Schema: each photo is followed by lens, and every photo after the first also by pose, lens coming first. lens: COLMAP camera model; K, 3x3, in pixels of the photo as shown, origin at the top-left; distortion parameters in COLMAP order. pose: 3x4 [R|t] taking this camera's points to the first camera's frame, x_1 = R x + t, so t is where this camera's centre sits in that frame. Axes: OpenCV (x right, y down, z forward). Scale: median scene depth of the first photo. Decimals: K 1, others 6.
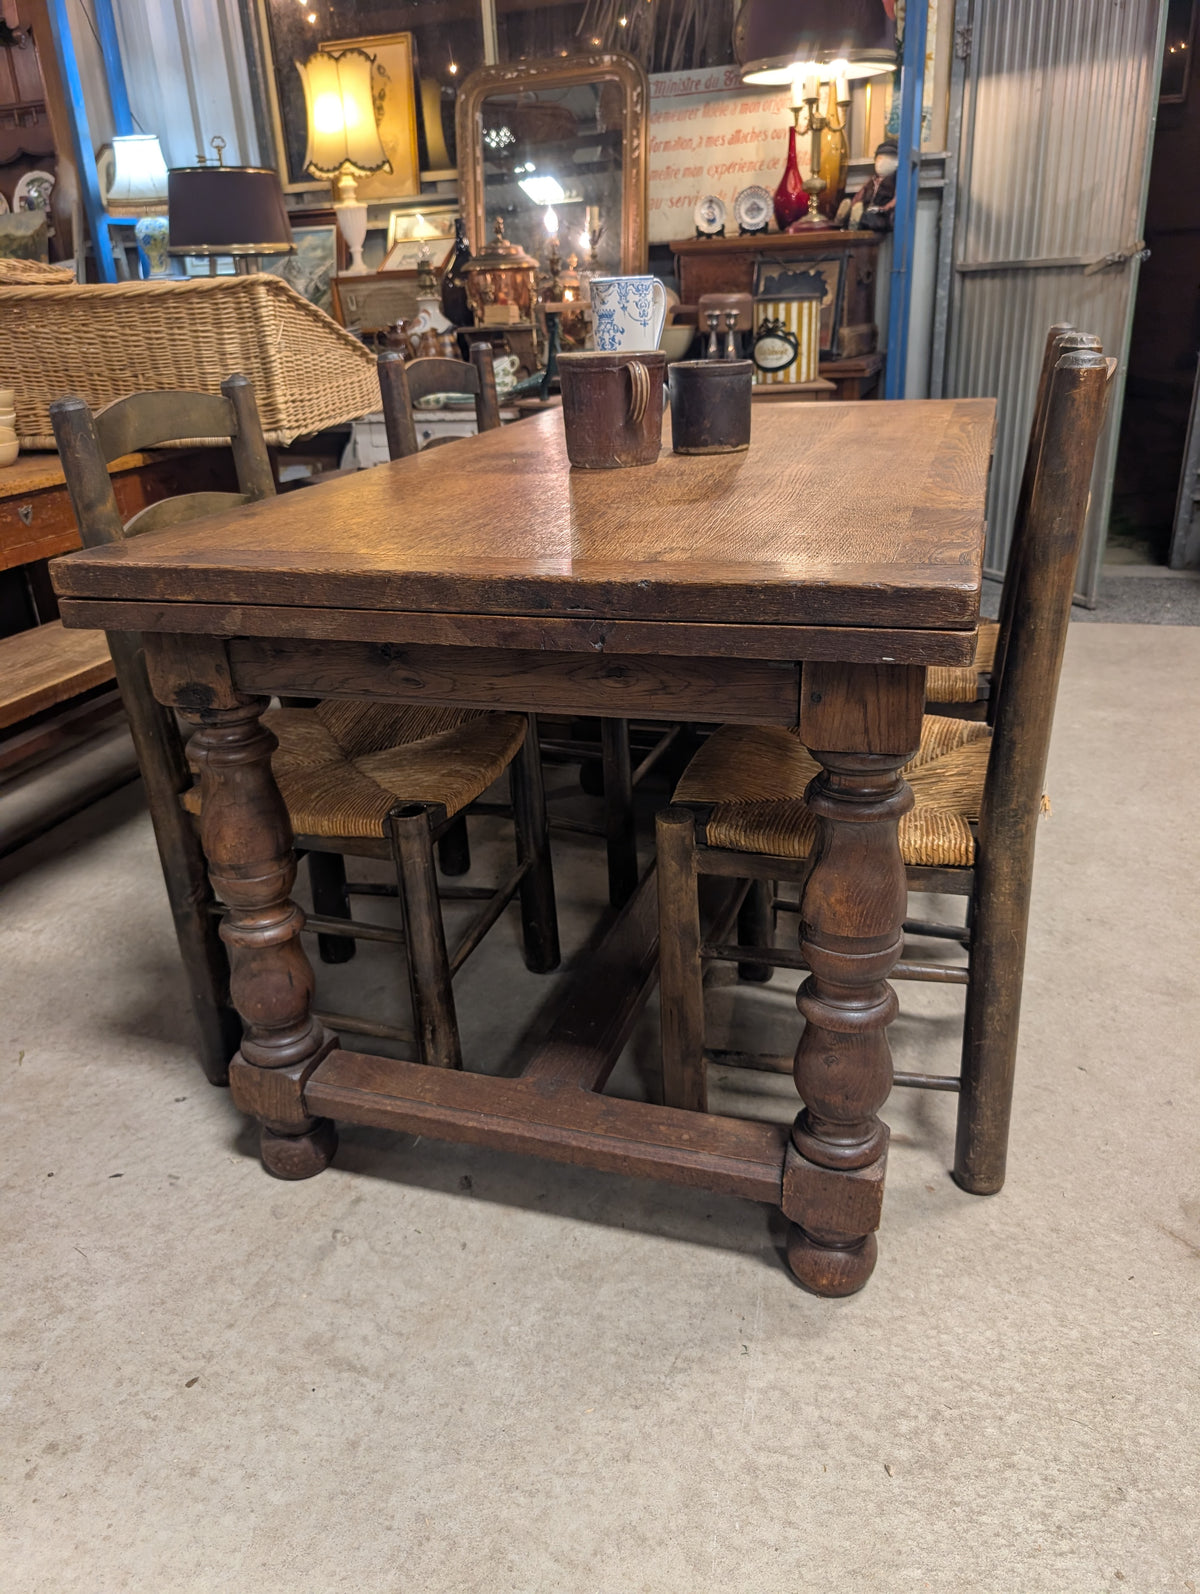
lens RADIAL K [[1166.5, 0, 599.2], [0, 1166.5, 806.5], [0, 0, 1]] dist [0.009445, -0.013463]
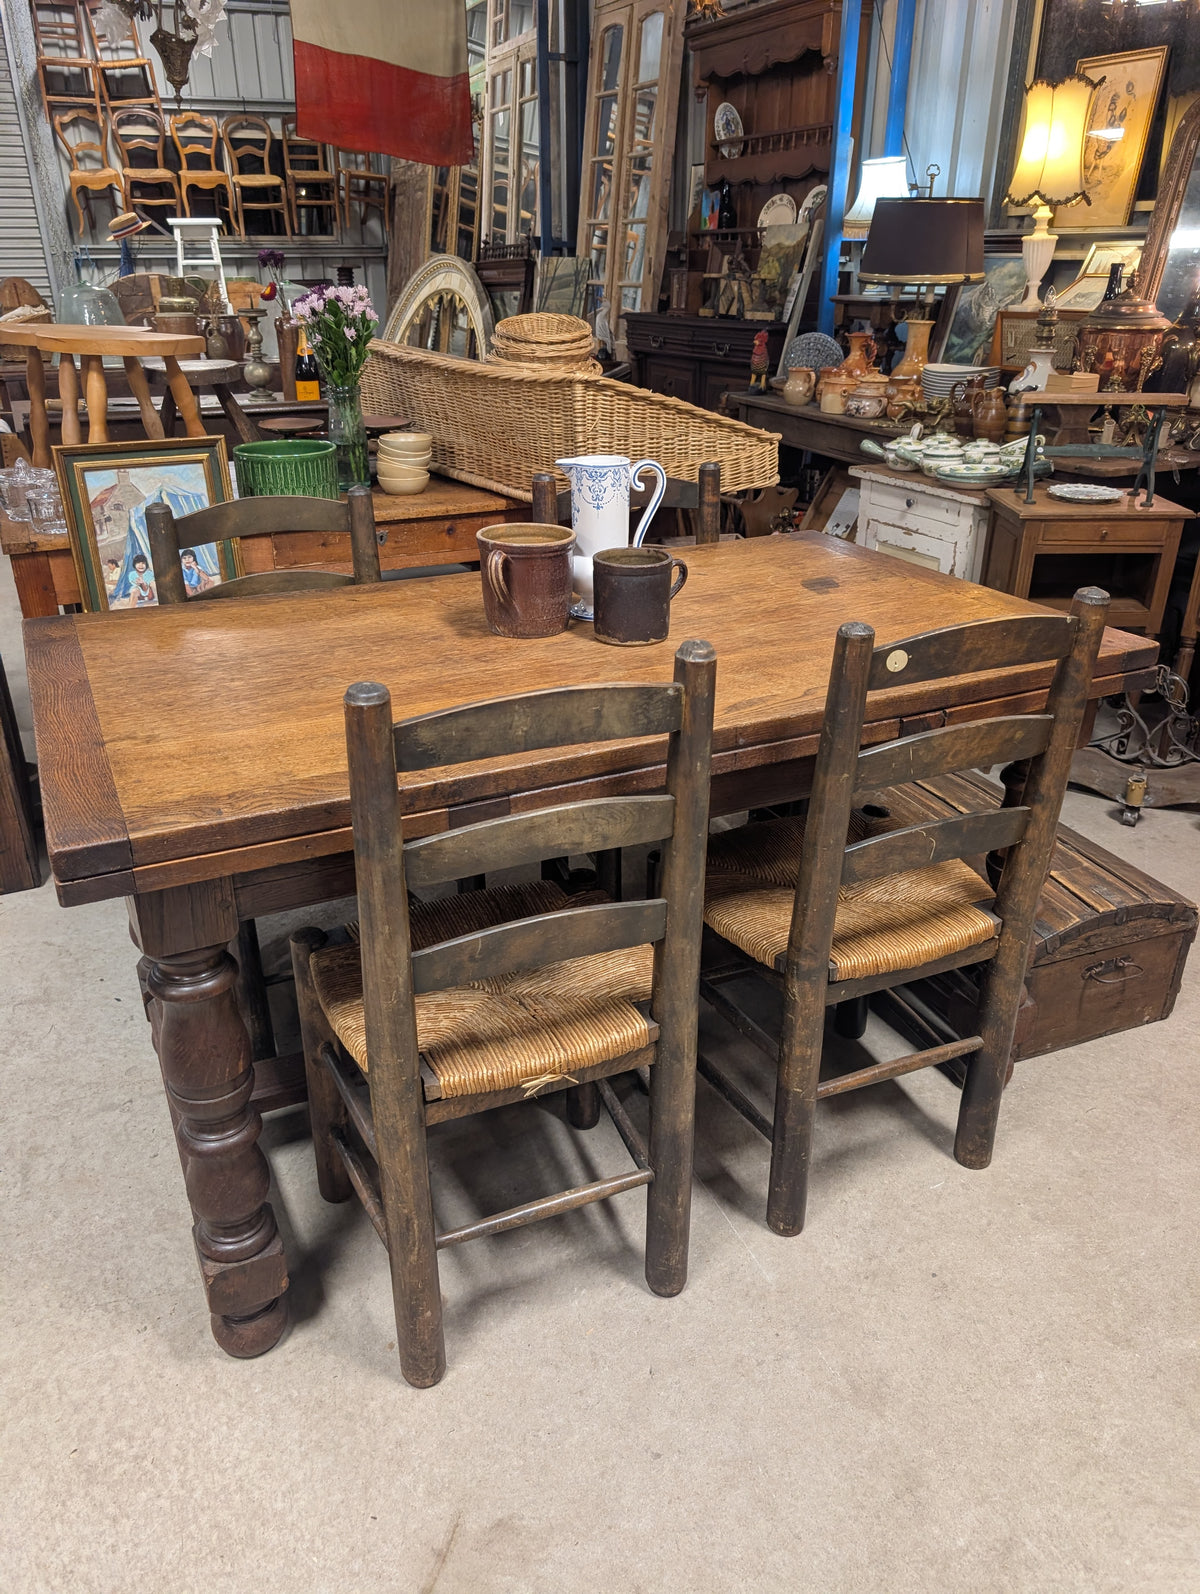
lens RADIAL K [[1166.5, 0, 585.9], [0, 1166.5, 814.3], [0, 0, 1]] dist [0.009445, -0.013463]
pose [[0.686152, 0.355911, -0.634447, 0.579383], [-0.320182, 0.930878, 0.175927, -0.243029], [0.653207, 0.082426, 0.752680, 0.159136]]
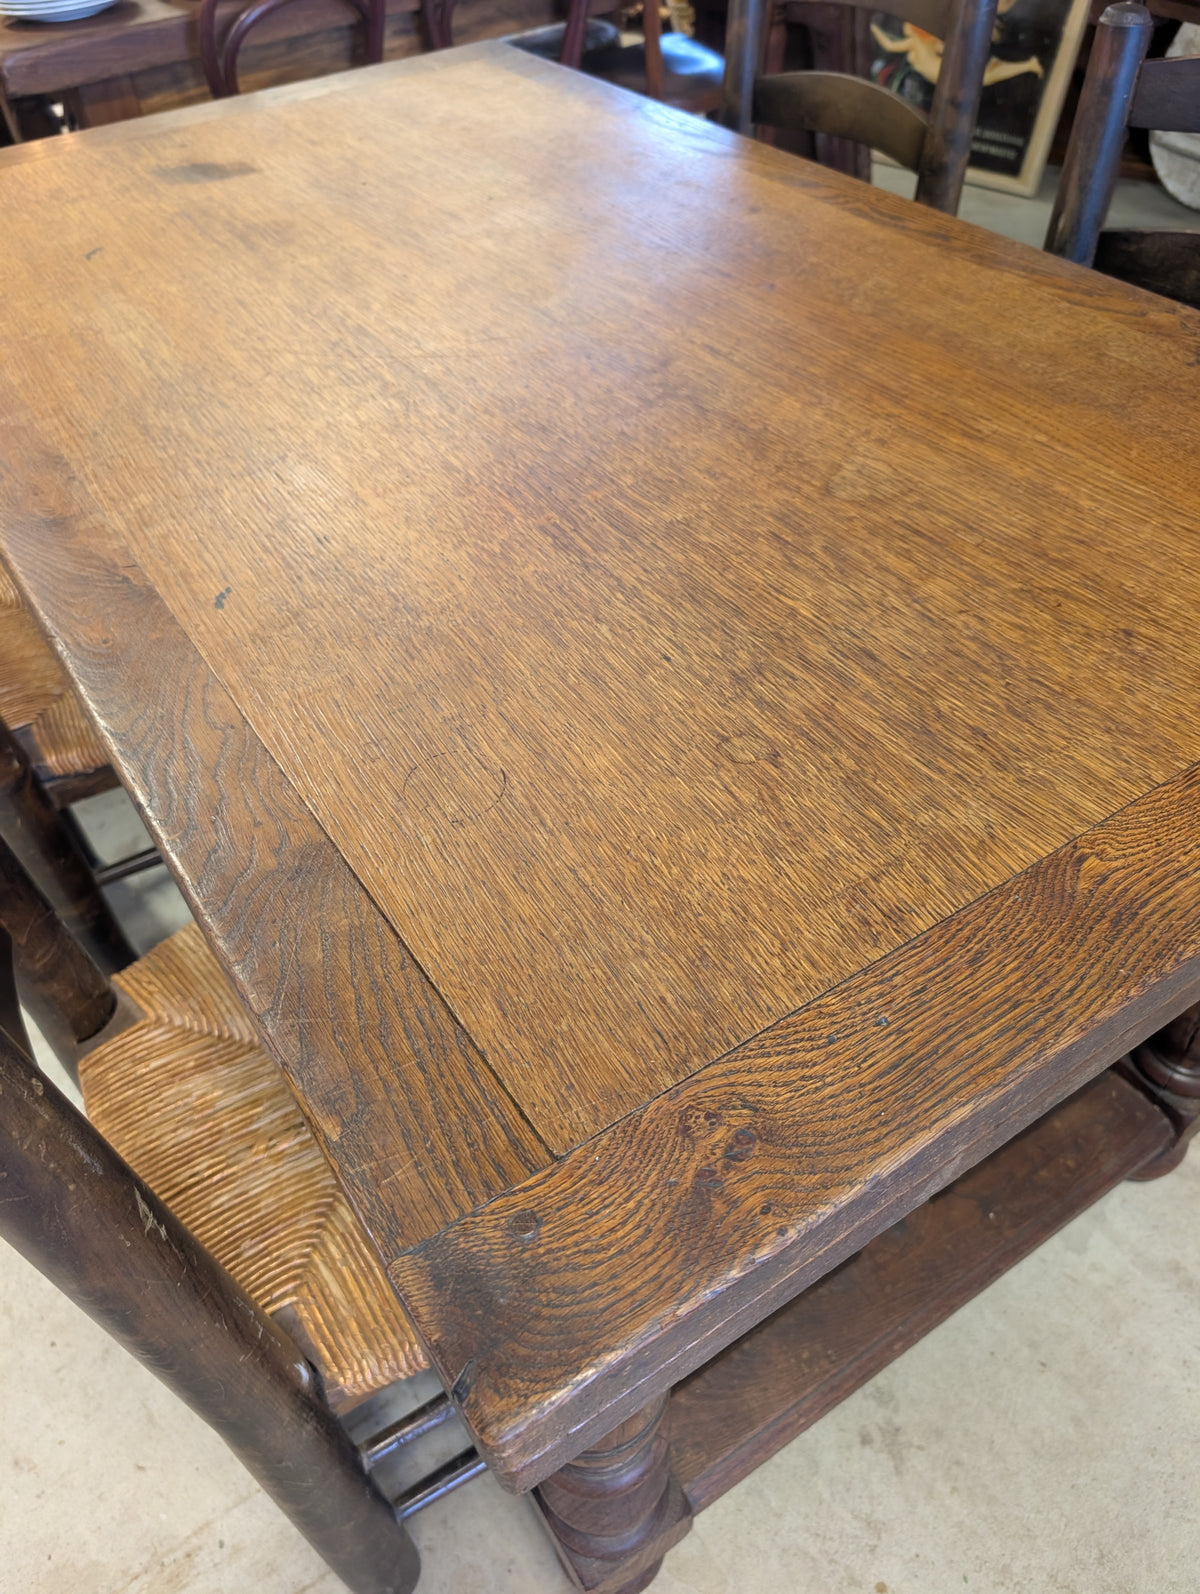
lens RADIAL K [[1166.5, 0, 599.4], [0, 1166.5, 797.7], [0, 0, 1]] dist [0.009445, -0.013463]
pose [[0.622500, -0.547165, 0.559557, -0.267630], [0.328241, 0.831591, 0.448011, -0.246276], [-0.710458, -0.095217, 0.697268, 0.381384]]
